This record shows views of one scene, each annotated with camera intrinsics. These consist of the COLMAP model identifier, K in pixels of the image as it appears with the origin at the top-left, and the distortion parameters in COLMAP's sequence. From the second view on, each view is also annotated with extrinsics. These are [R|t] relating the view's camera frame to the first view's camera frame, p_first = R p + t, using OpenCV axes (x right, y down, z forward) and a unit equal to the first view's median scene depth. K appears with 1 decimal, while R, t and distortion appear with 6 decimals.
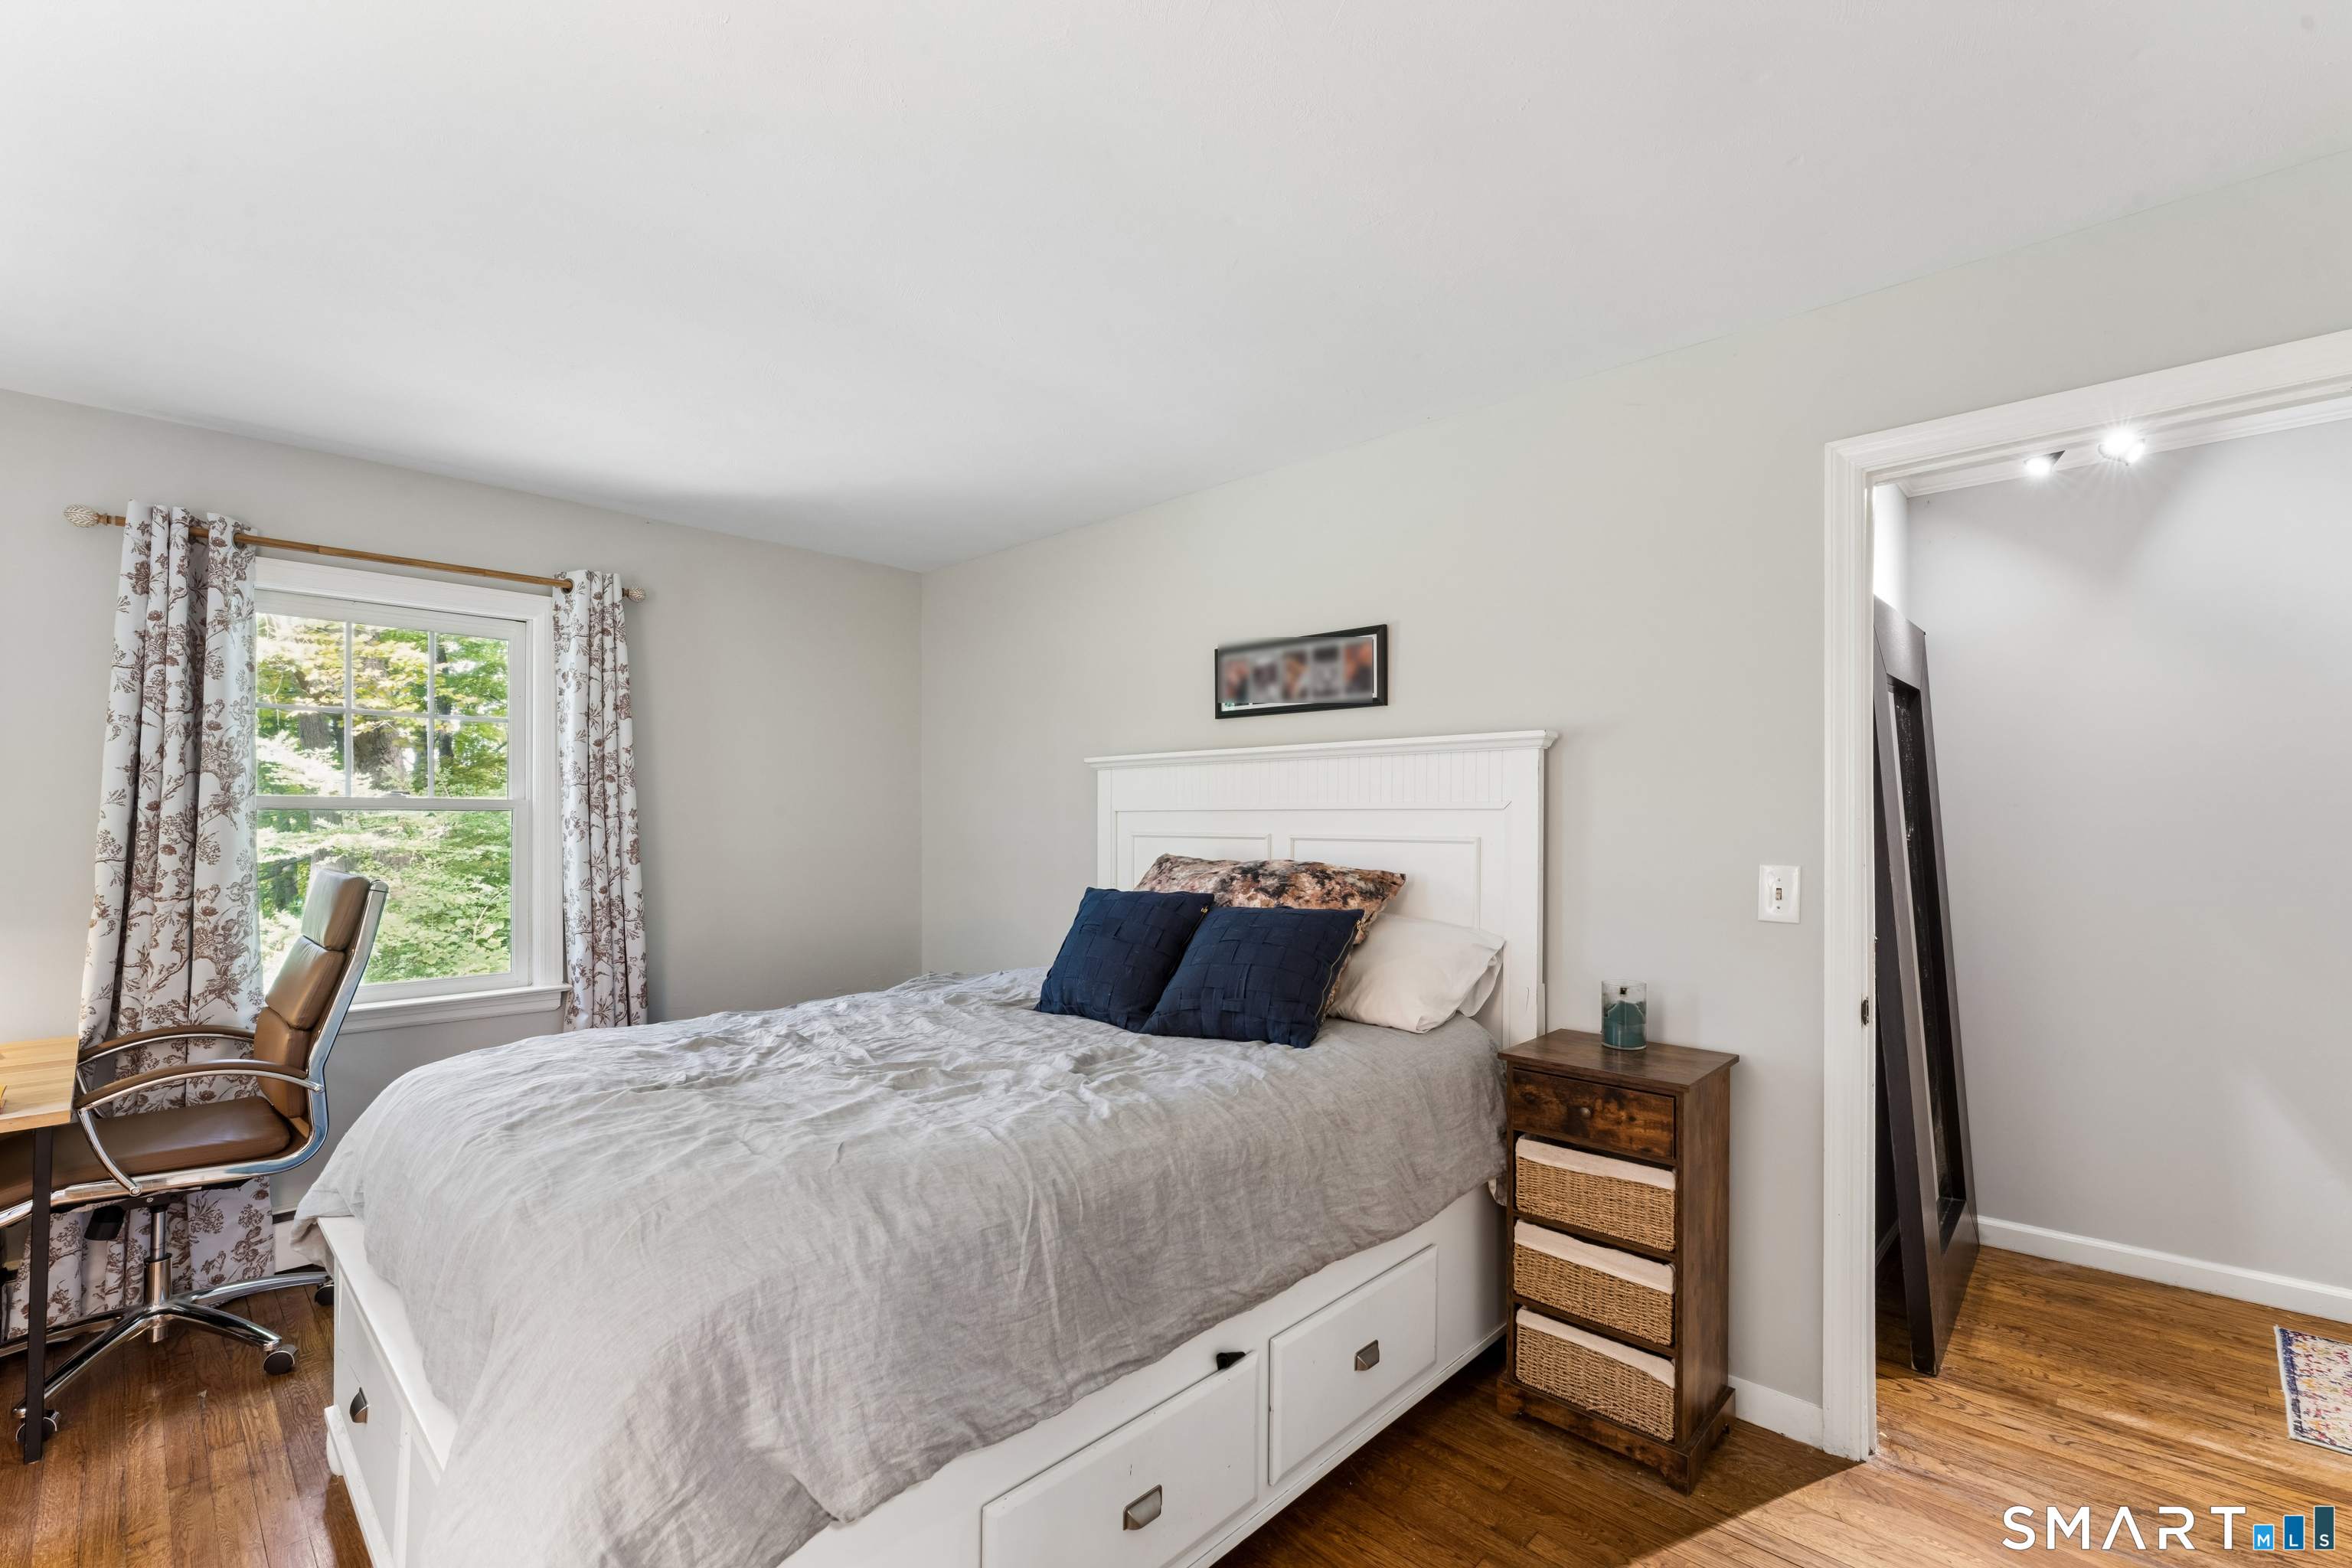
lens RADIAL K [[983.7, 0, 1190.0], [0, 983.7, 821.5], [0, 0, 1]] dist [-0.002926, -0.000185]
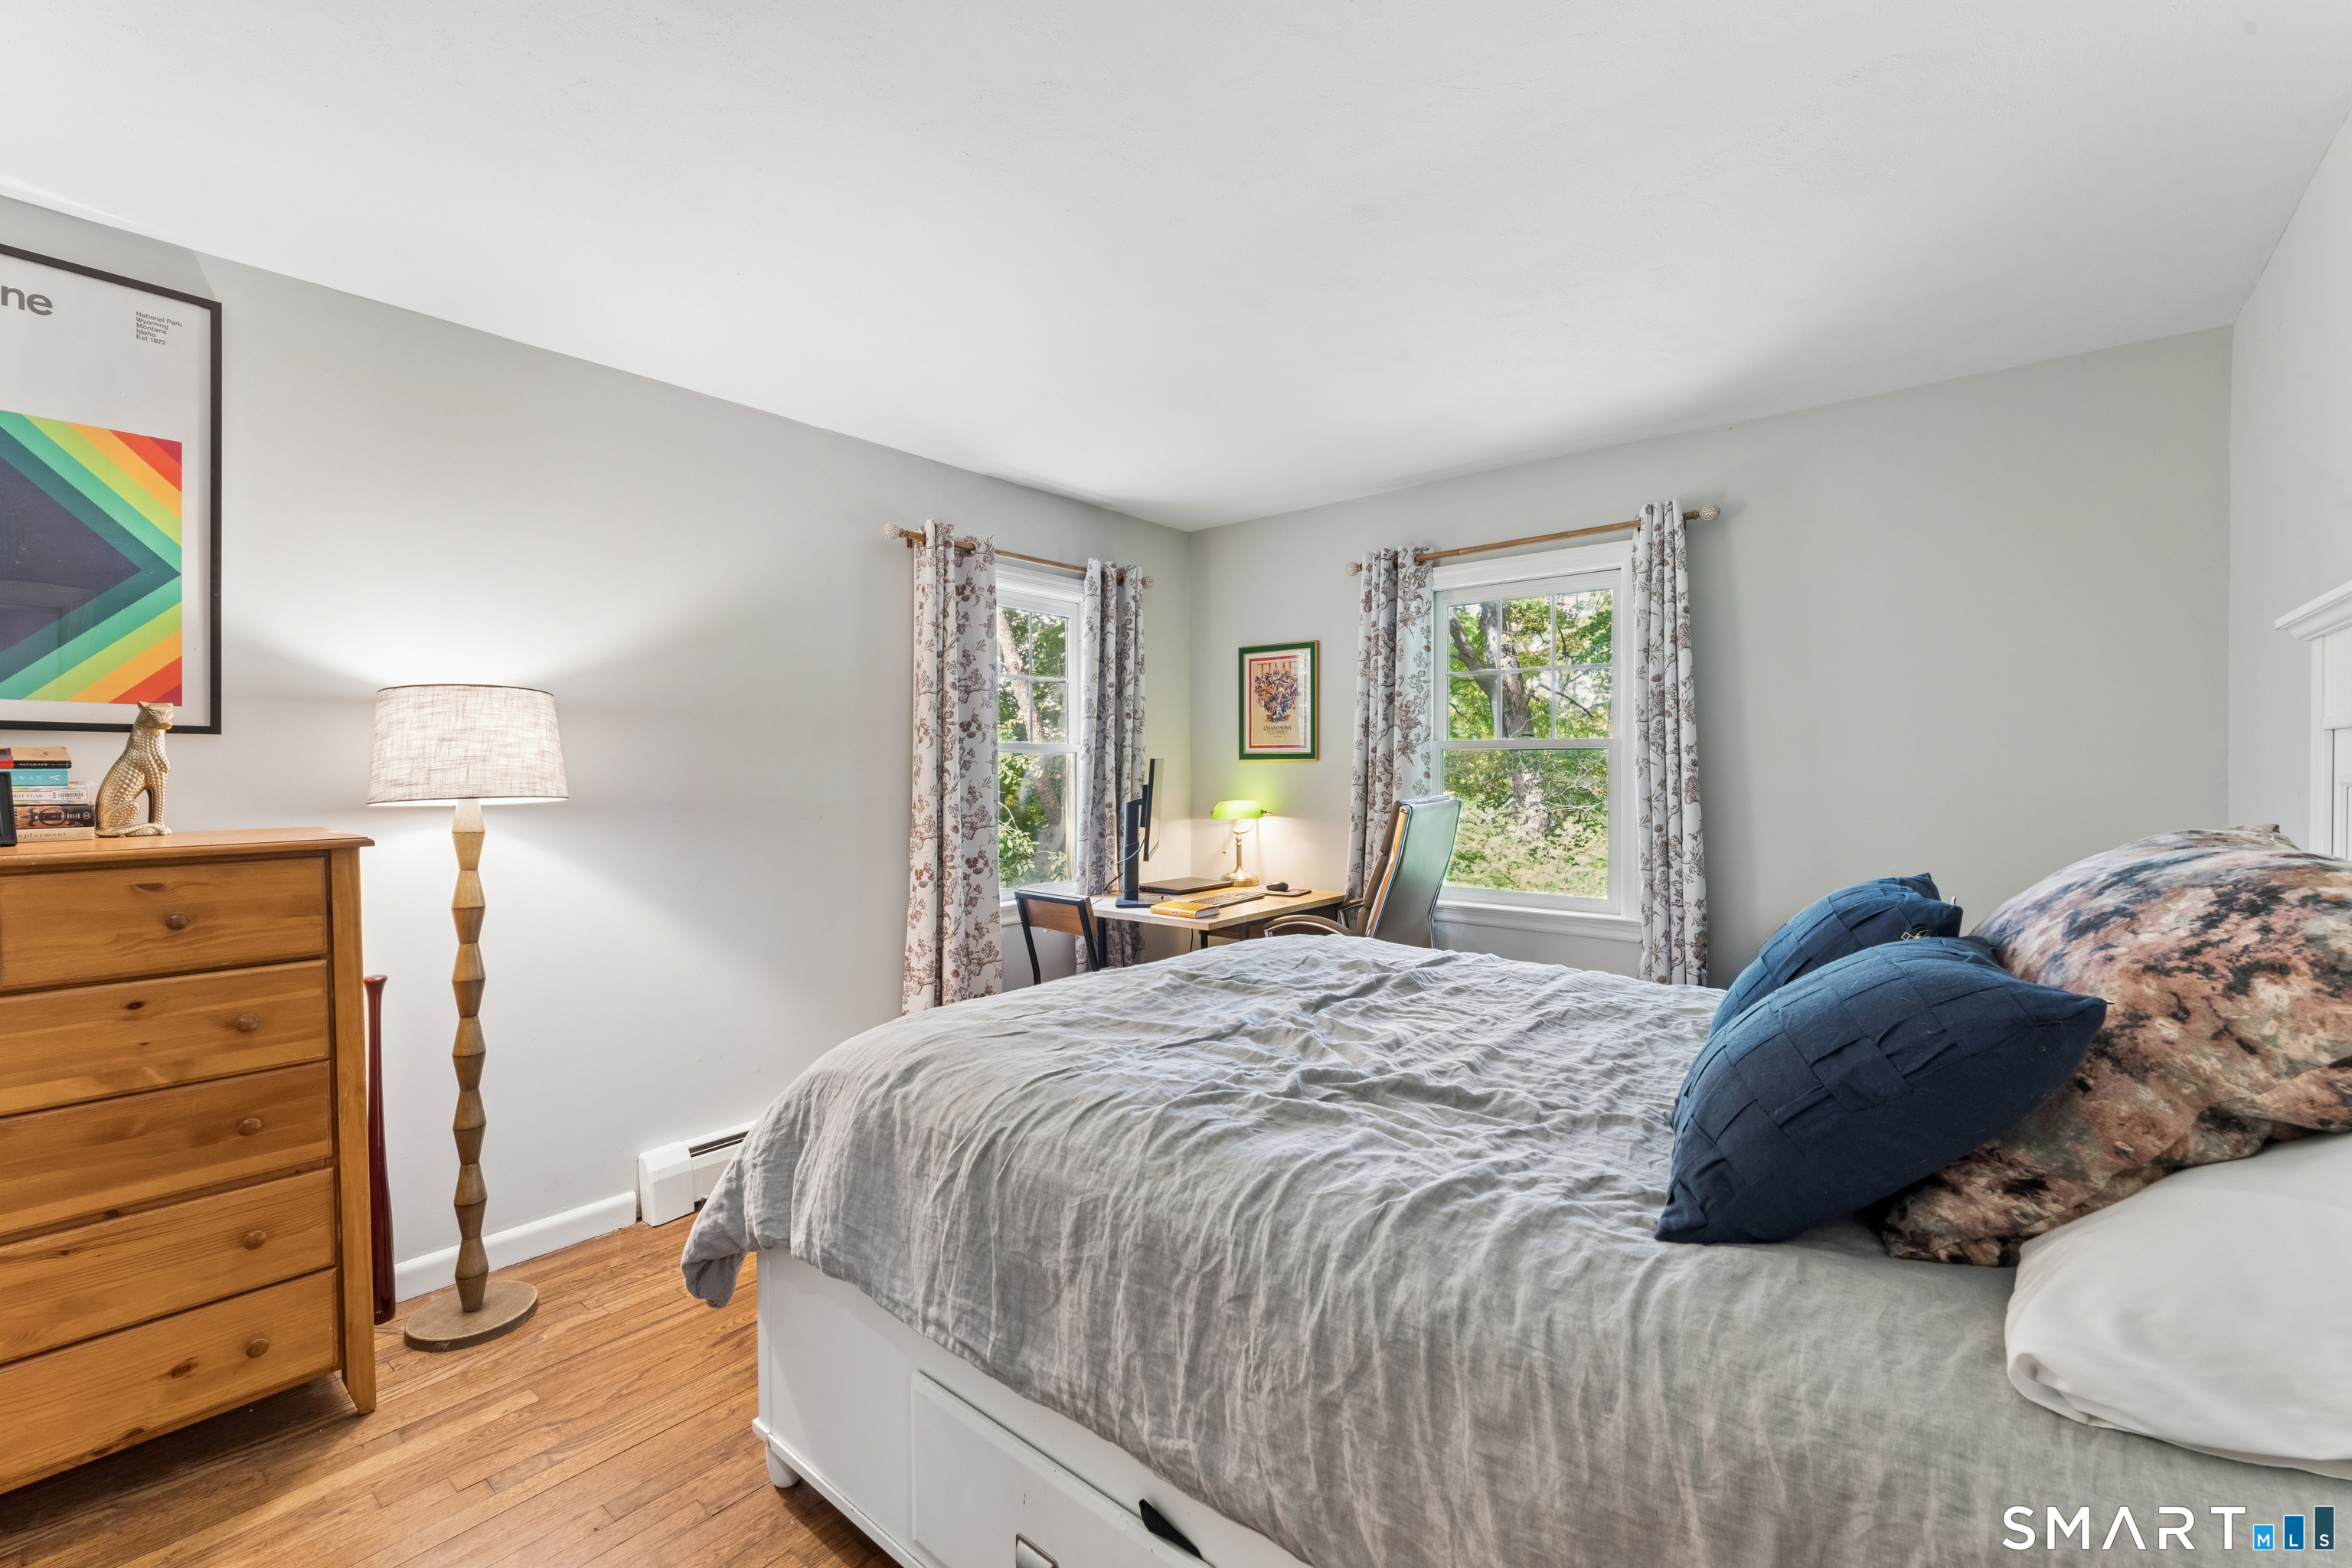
lens RADIAL K [[983.7, 0, 1178.1], [0, 983.7, 768.0], [0, 0, 1]] dist [-0.002926, -0.000185]
pose [[0.076641, 0.004114, -0.997050, 0.340198], [0.004085, 0.999982, 0.004440, 0.003555], [0.997050, -0.004413, 0.076622, 0.450741]]
